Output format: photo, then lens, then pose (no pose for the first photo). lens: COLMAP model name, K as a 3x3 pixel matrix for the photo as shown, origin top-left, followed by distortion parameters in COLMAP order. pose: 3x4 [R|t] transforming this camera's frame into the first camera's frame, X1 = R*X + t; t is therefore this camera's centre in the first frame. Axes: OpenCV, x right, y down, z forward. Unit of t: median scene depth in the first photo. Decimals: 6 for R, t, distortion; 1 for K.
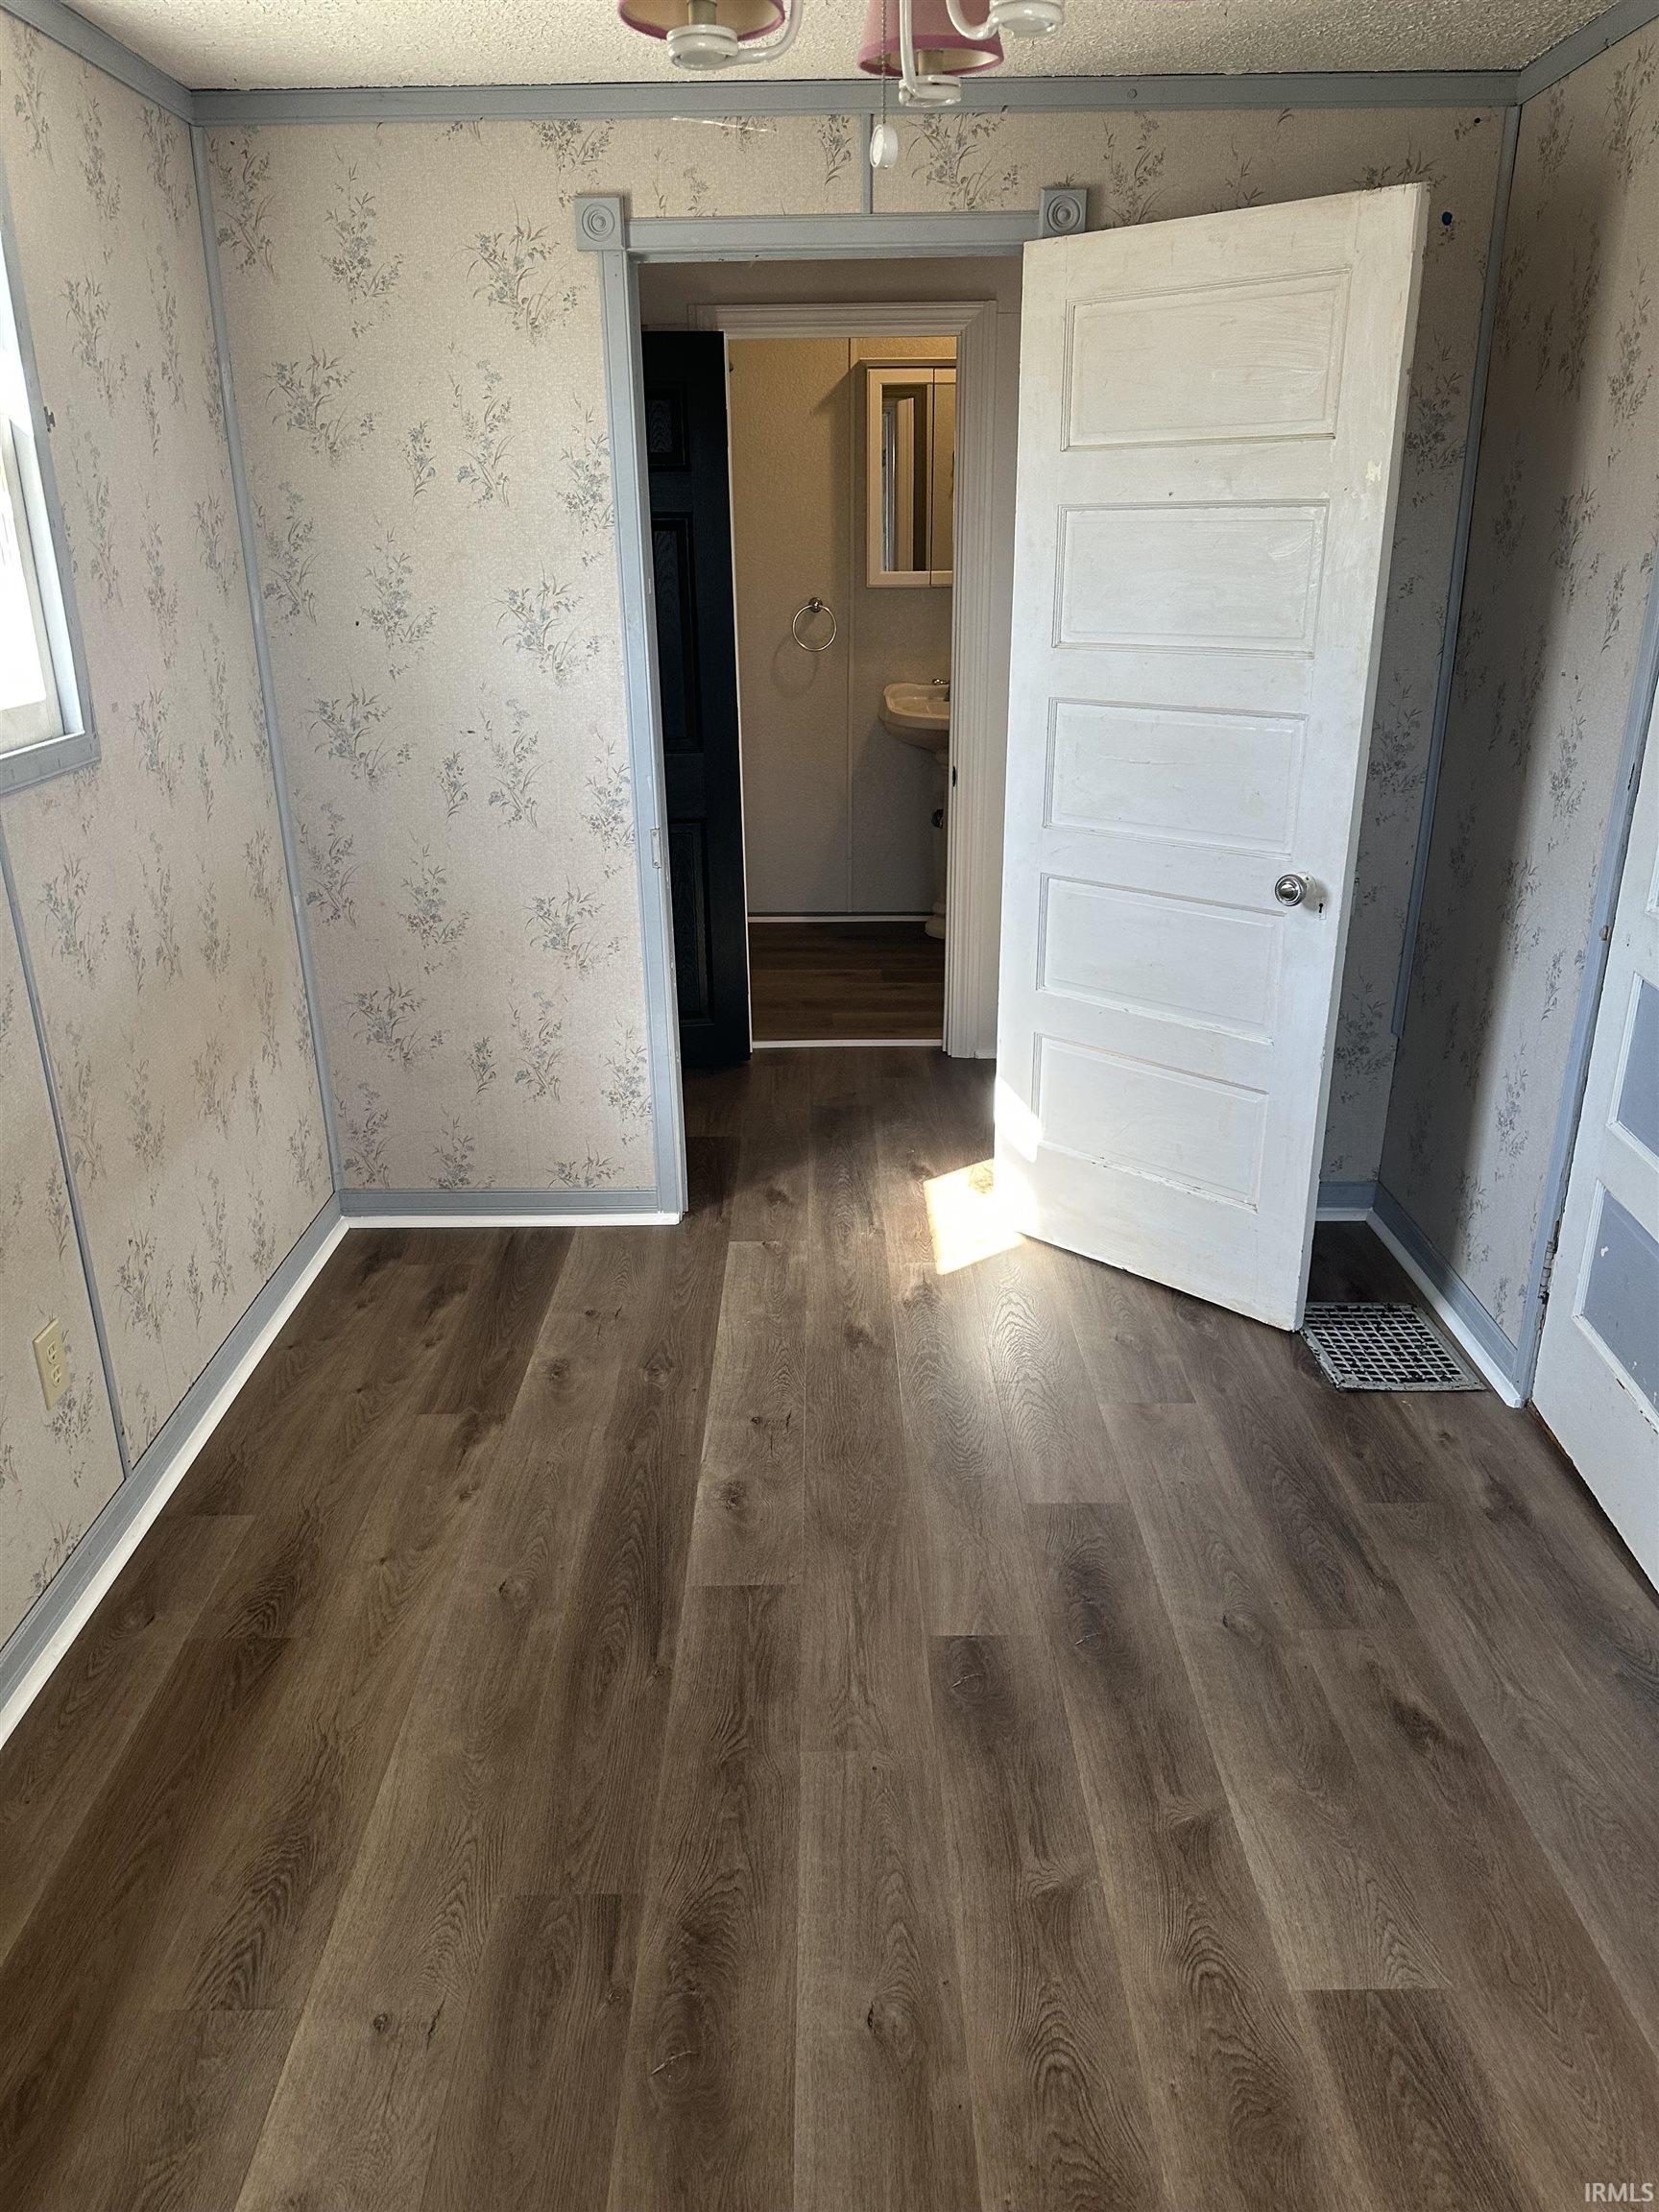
lens RADIAL K [[1566.6, 0, 829.5], [0, 1566.6, 1106.0], [0, 0, 1]] dist [0.065149, -0.081036]
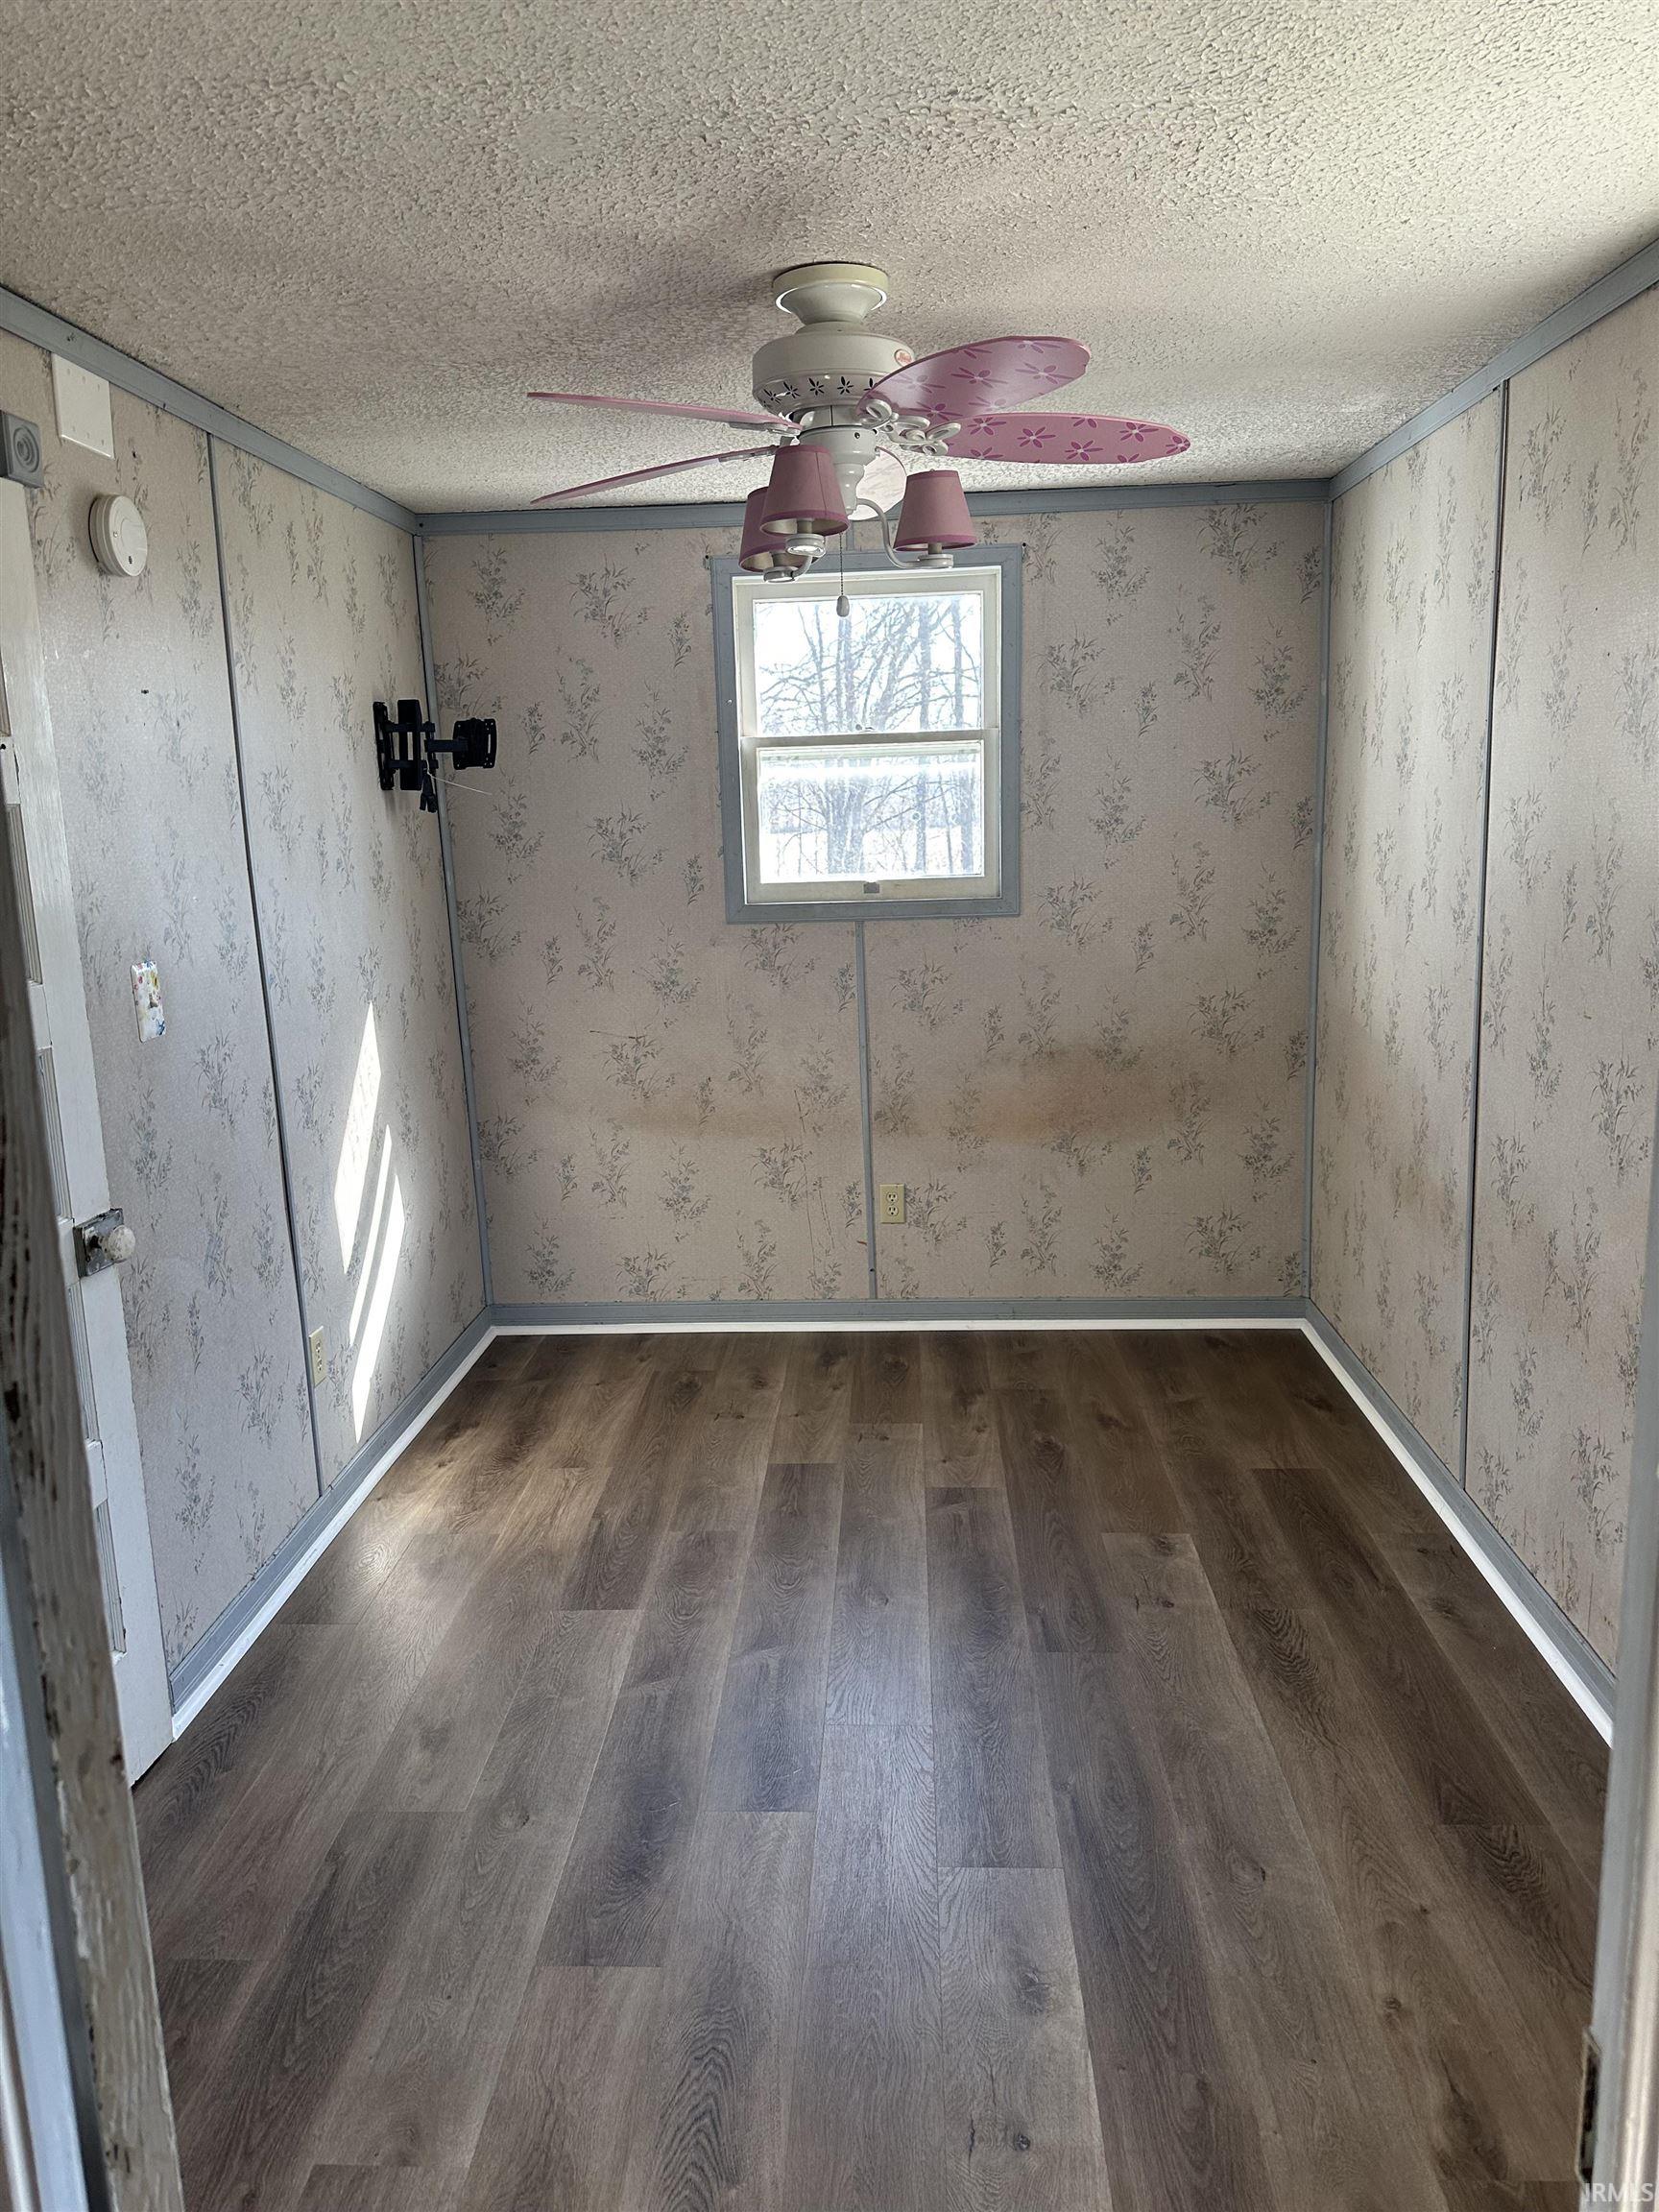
lens RADIAL K [[1566.6, 0, 829.5], [0, 1566.6, 1106.0], [0, 0, 1]] dist [0.065149, -0.081036]
pose [[-0.997618, 0.032161, 0.061021, -0.026759], [0.059364, 0.850813, 0.522105, -0.608602], [-0.035126, 0.524484, -0.850696, 1.650678]]
